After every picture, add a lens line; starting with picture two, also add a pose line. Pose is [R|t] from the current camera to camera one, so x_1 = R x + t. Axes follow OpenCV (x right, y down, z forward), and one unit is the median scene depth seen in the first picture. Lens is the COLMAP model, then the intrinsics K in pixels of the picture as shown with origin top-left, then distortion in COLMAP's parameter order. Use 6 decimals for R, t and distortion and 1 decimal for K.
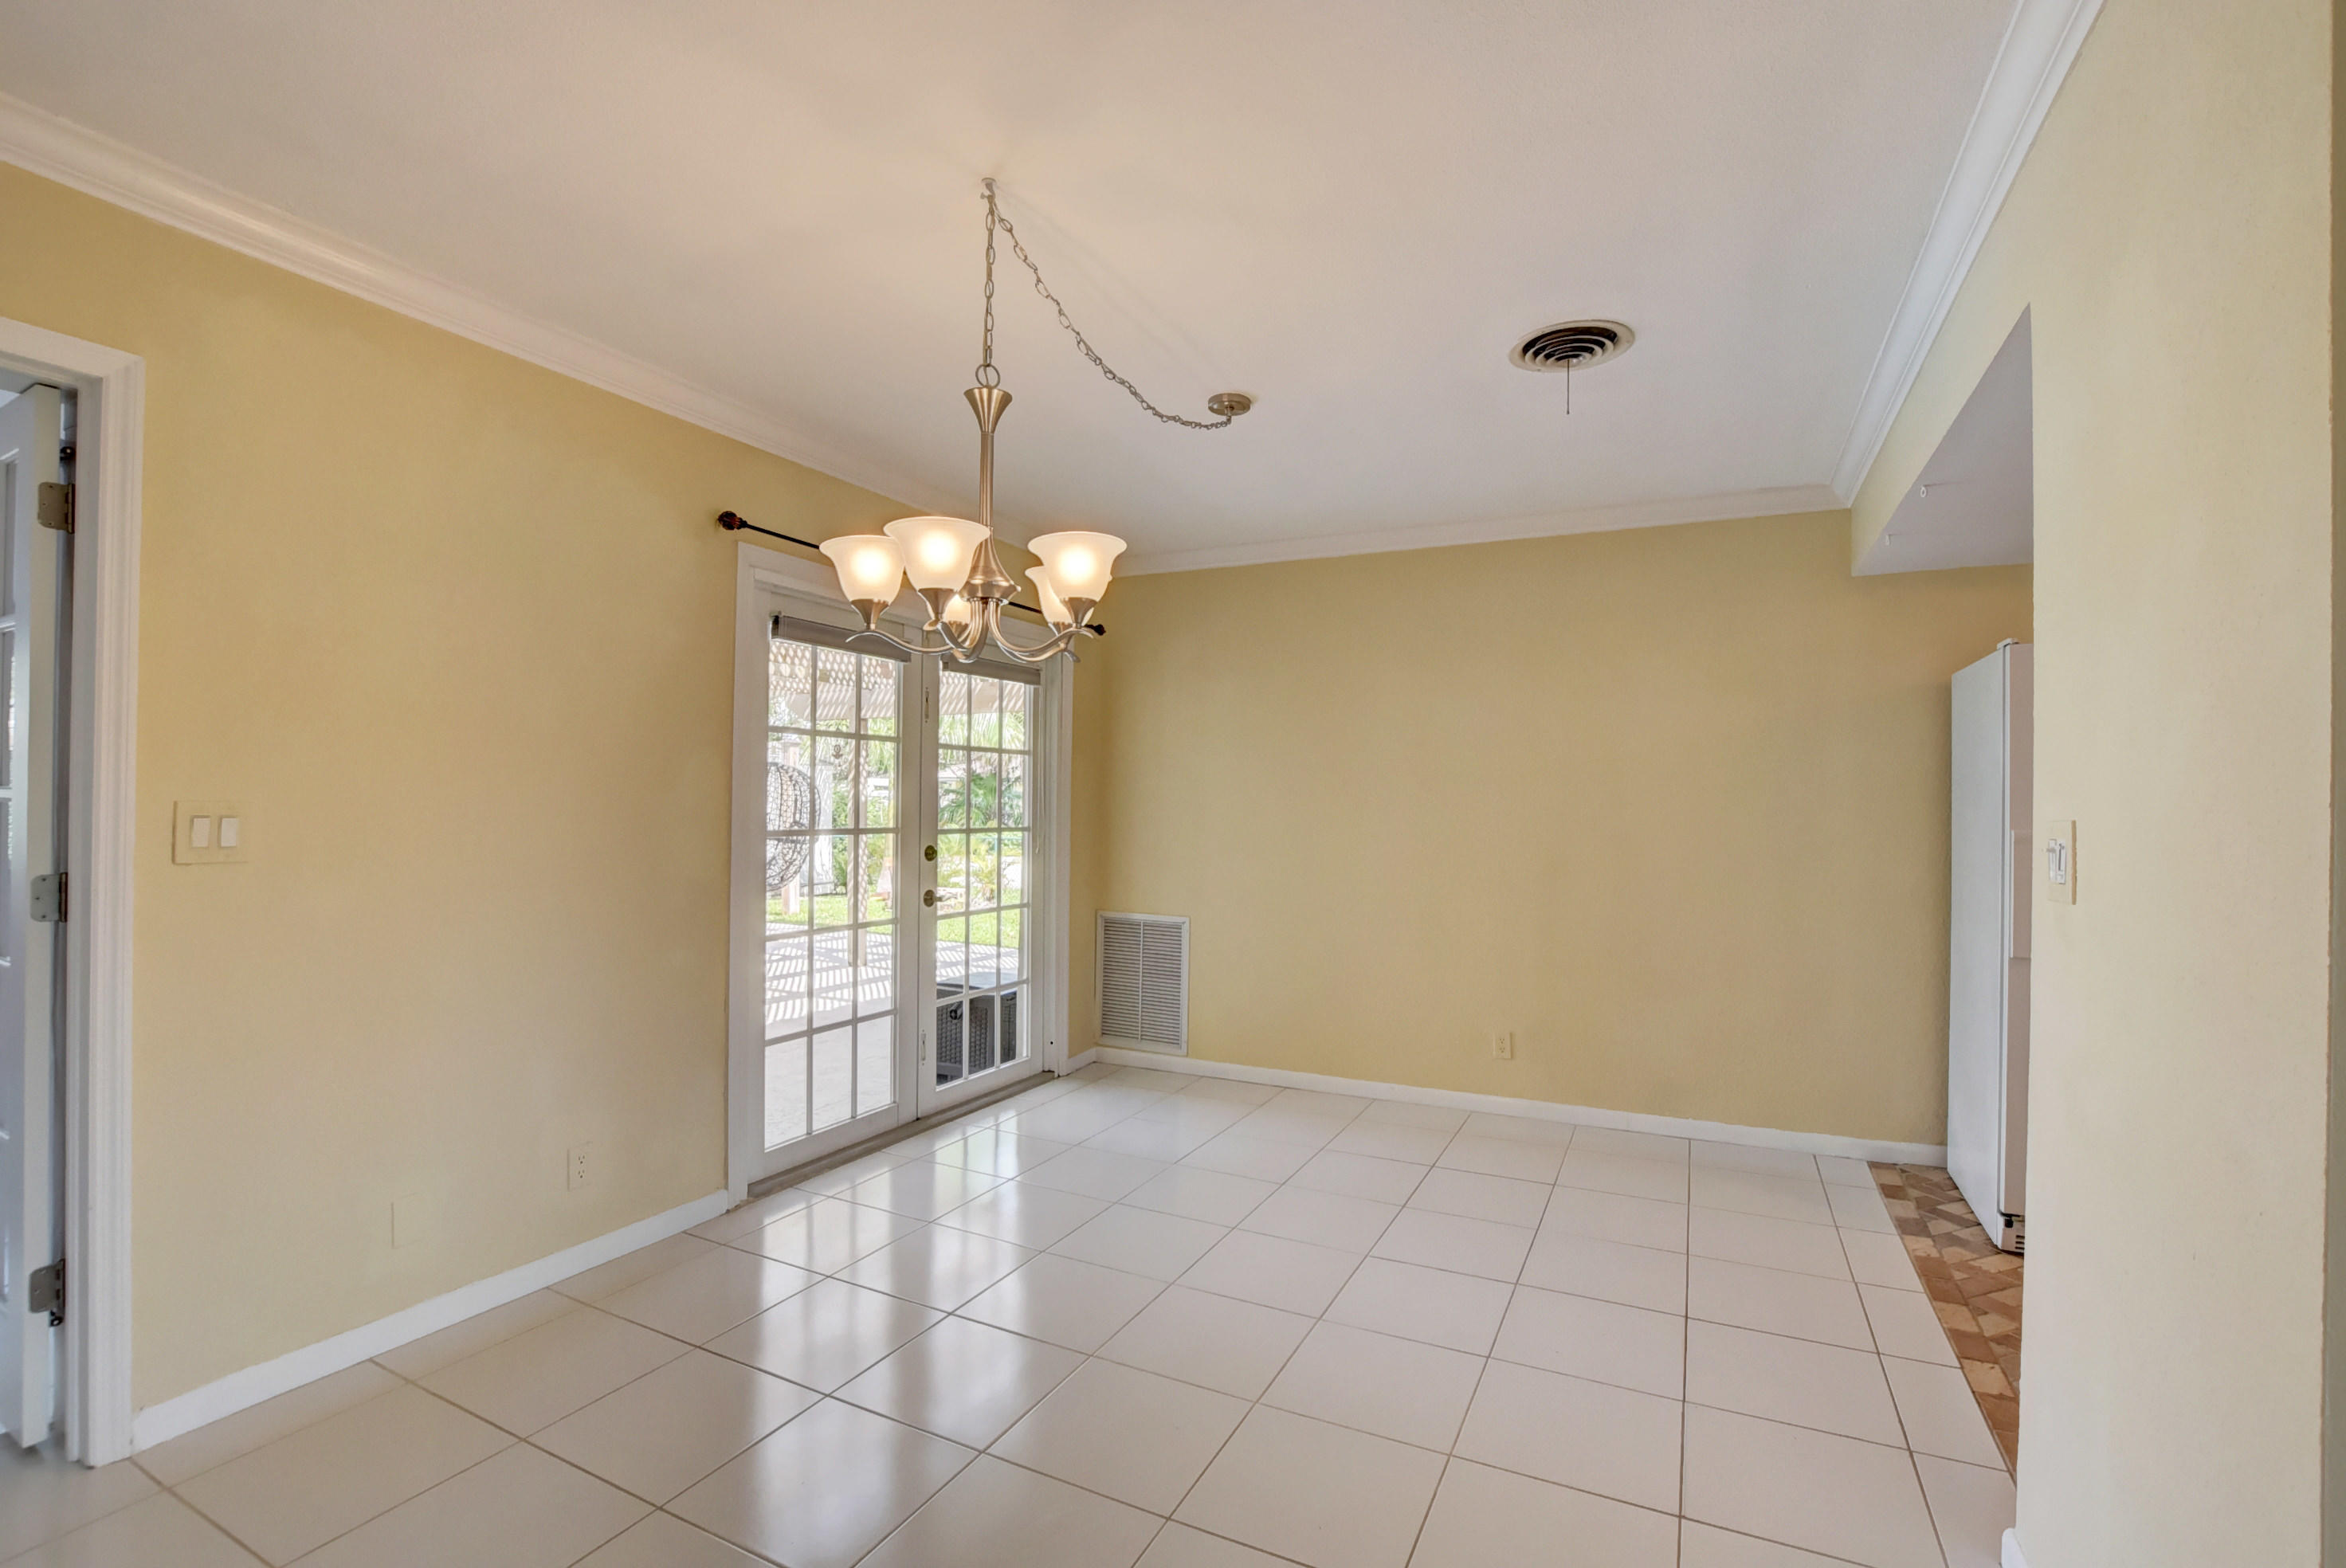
lens RADIAL K [[1036.5, 0, 1175.4], [0, 1036.5, 796.9], [0, 0, 1]] dist [-0.028543, 0.000211]
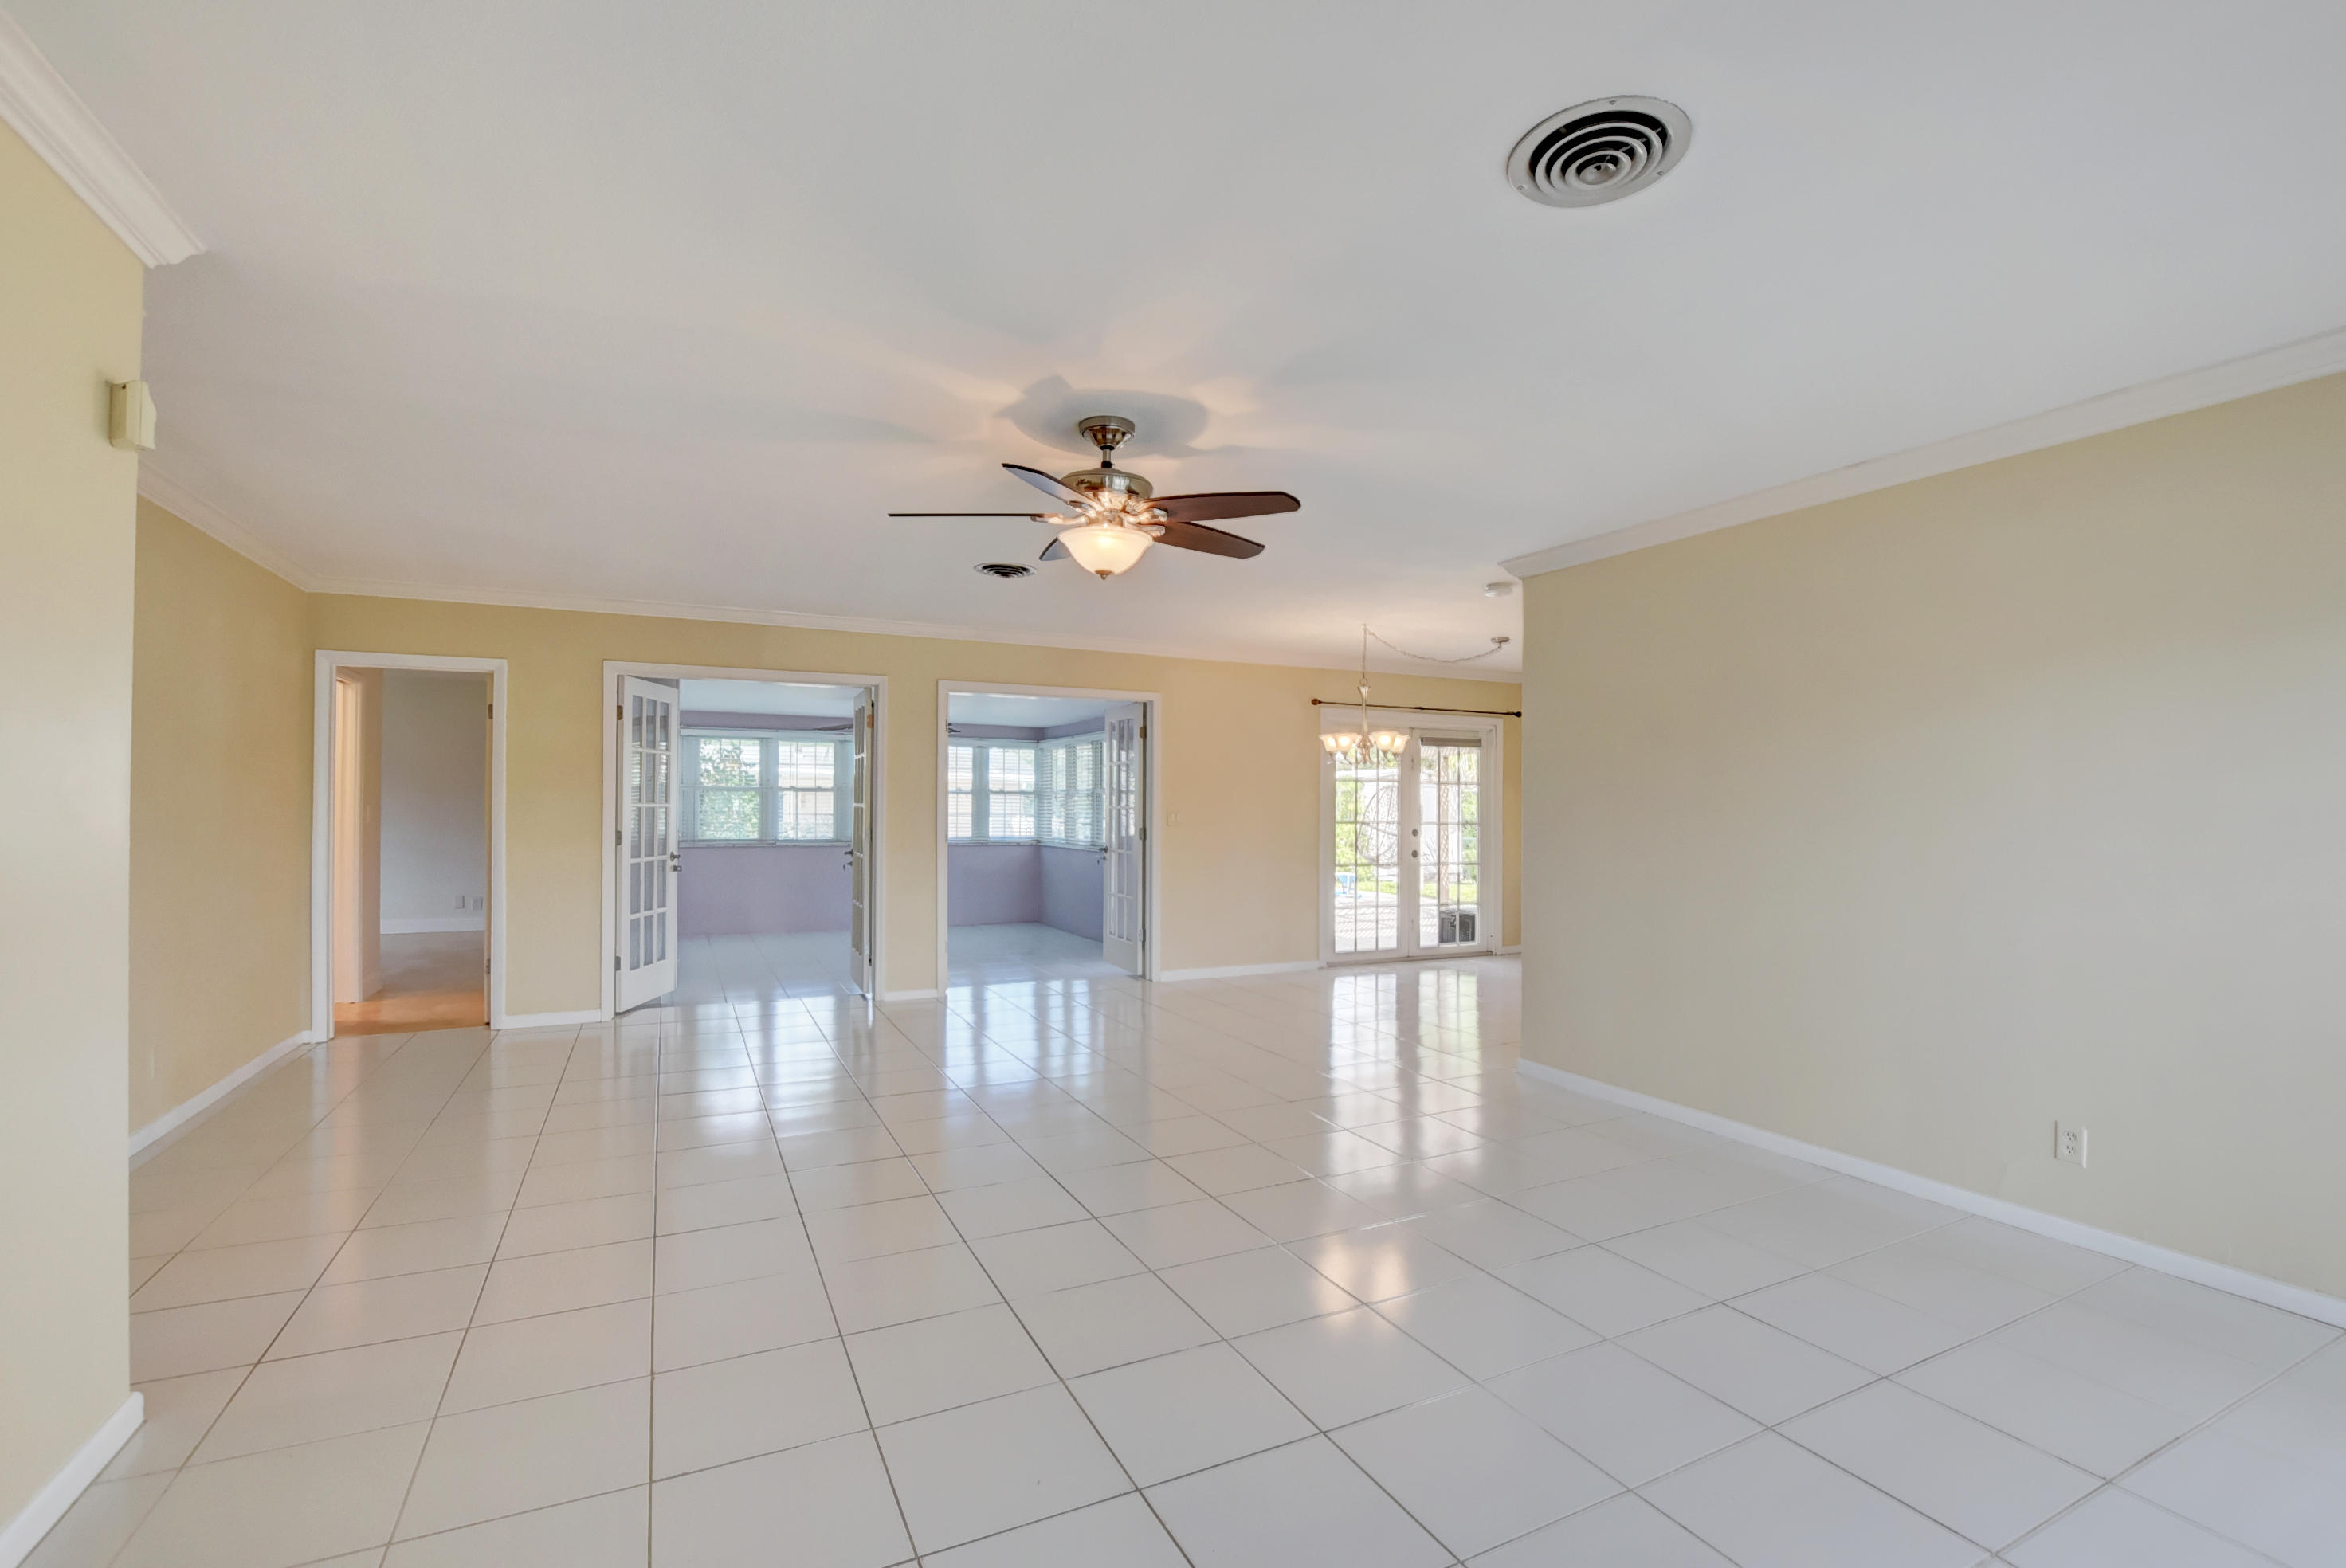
lens RADIAL K [[1036.5, 0, 1175.4], [0, 1036.5, 796.9], [0, 0, 1]] dist [-0.028543, 0.000211]
pose [[0.803087, -0.013383, -0.595711, 0.720146], [0.008527, 0.999903, -0.010969, -0.000071], [0.595800, 0.003729, 0.803124, -1.133929]]
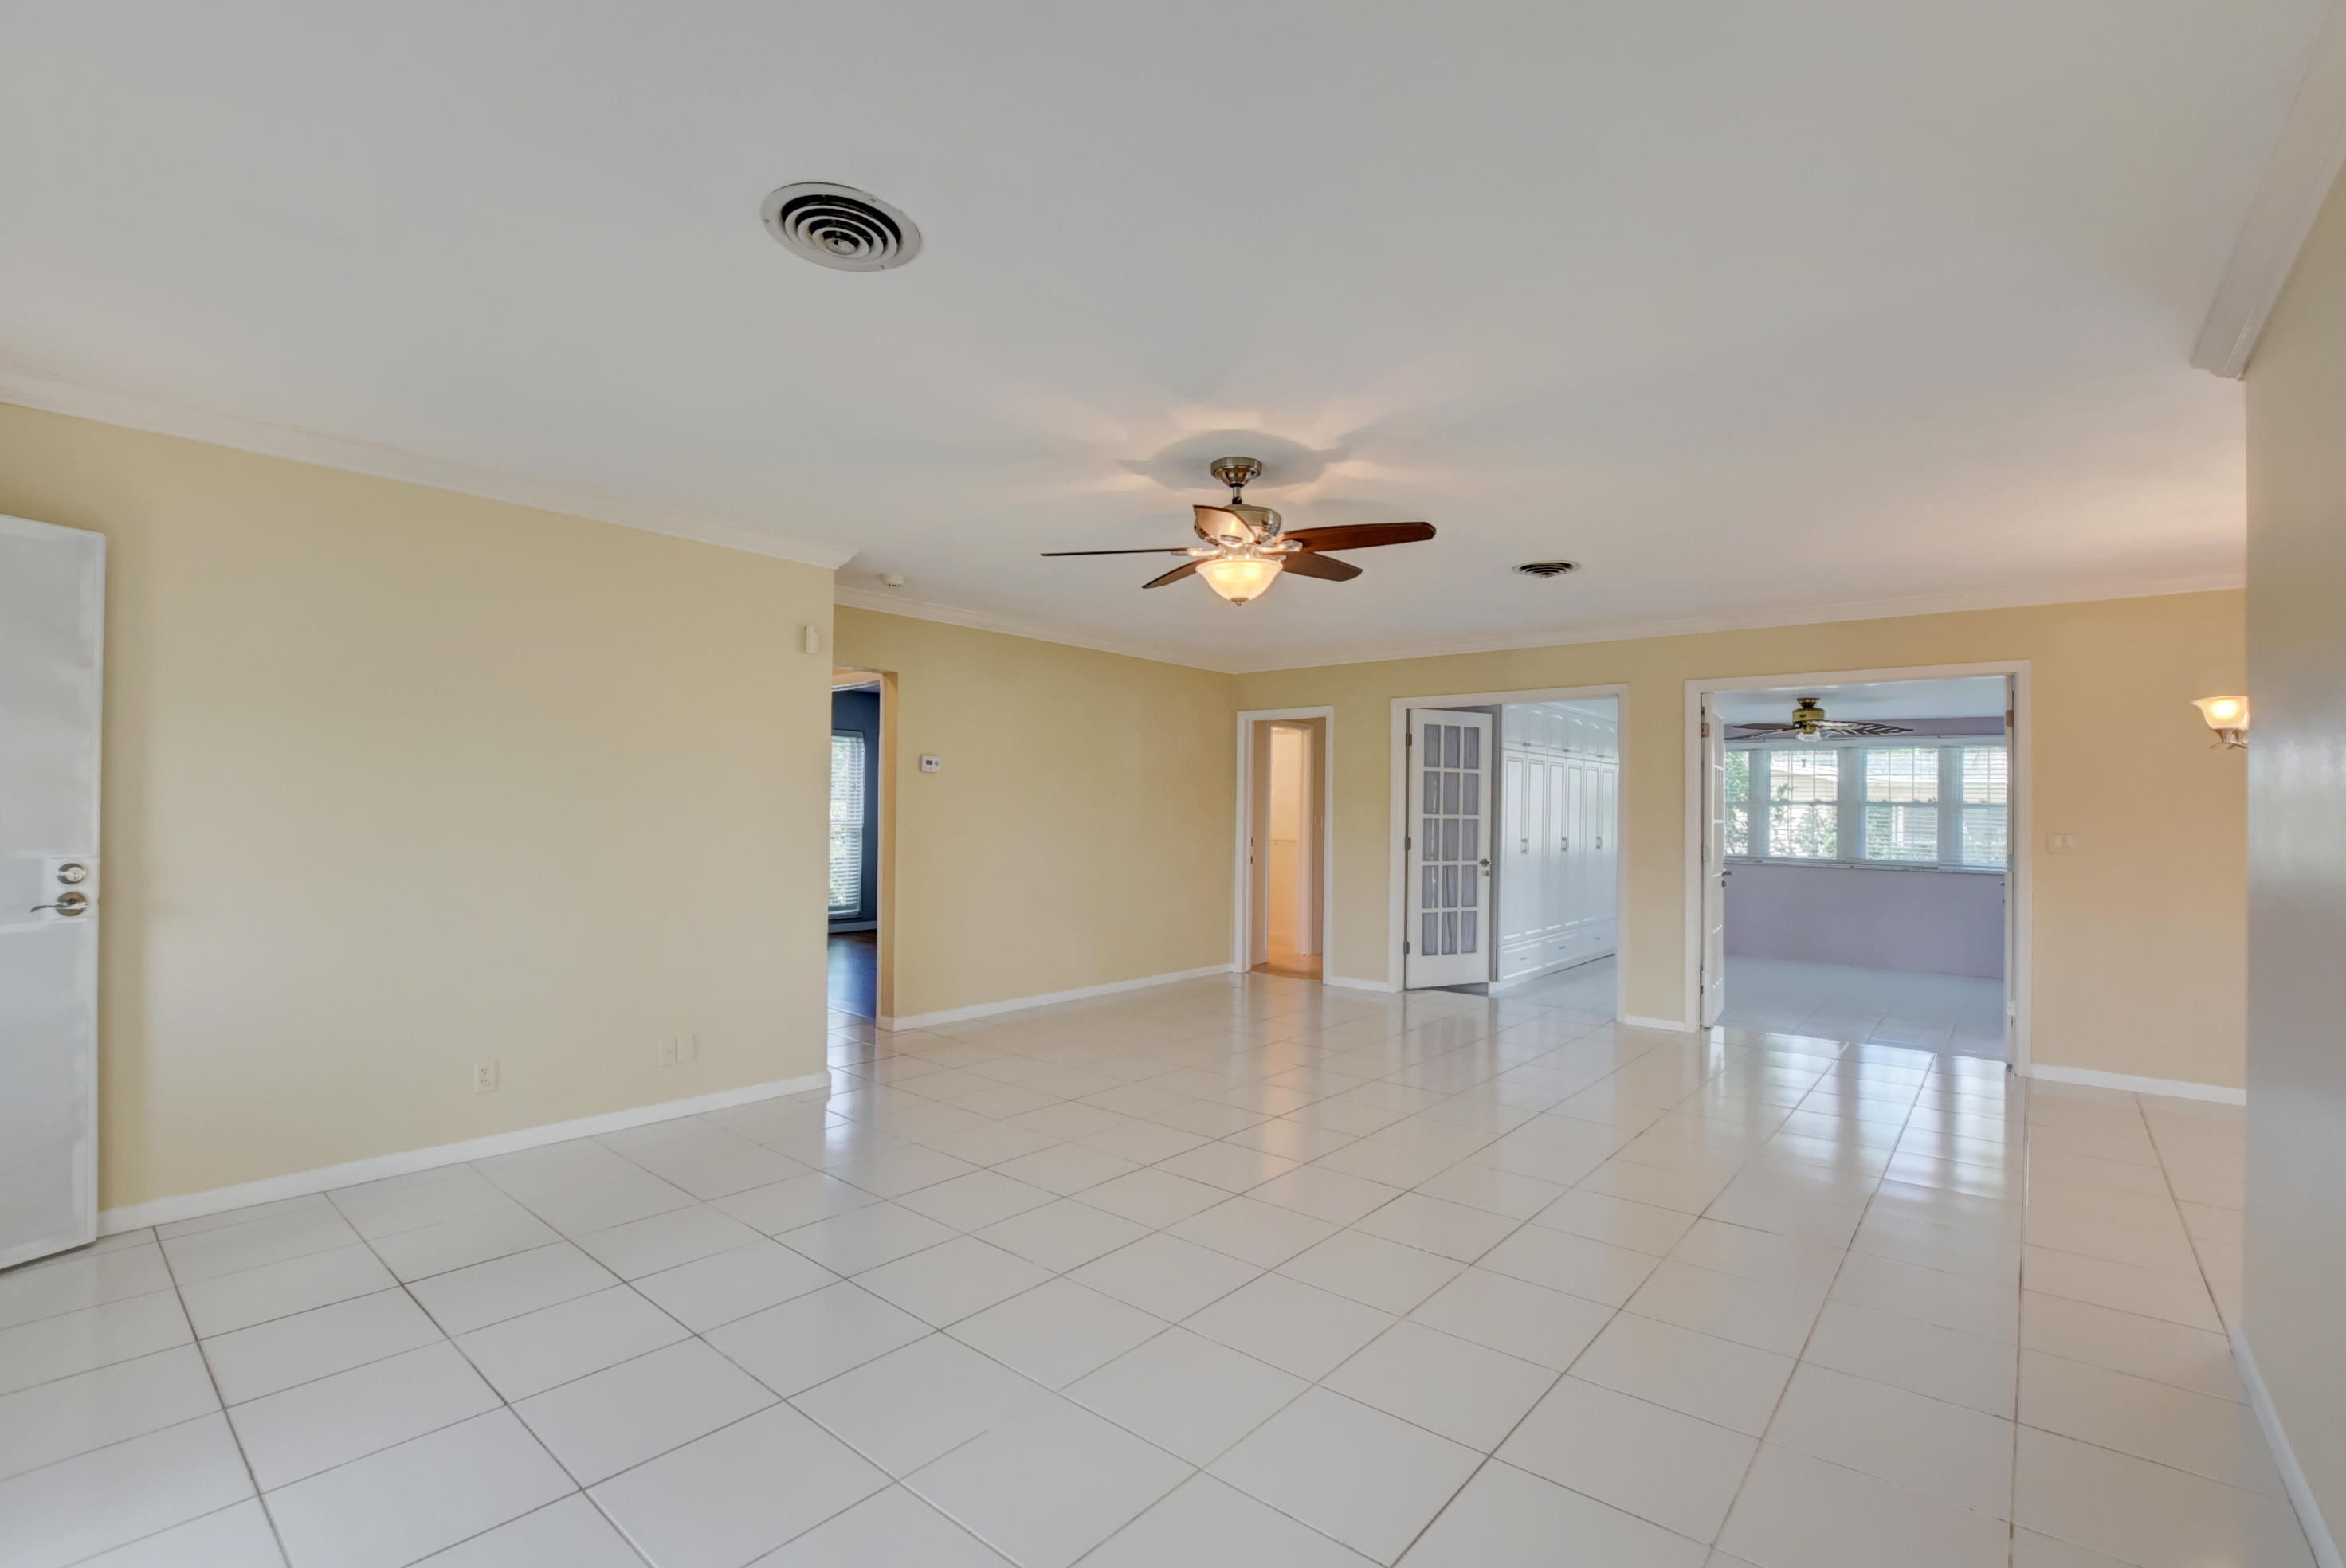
lens RADIAL K [[1038.0, 0, 1173.0], [0, 1038.0, 784.0], [0, 0, 1]] dist [-0.013300, -0.000063]
pose [[-0.220993, -0.042333, -0.974356, 1.094725], [-0.008708, 0.999103, -0.041433, 0.012844], [0.975236, -0.000671, -0.221164, -0.322408]]
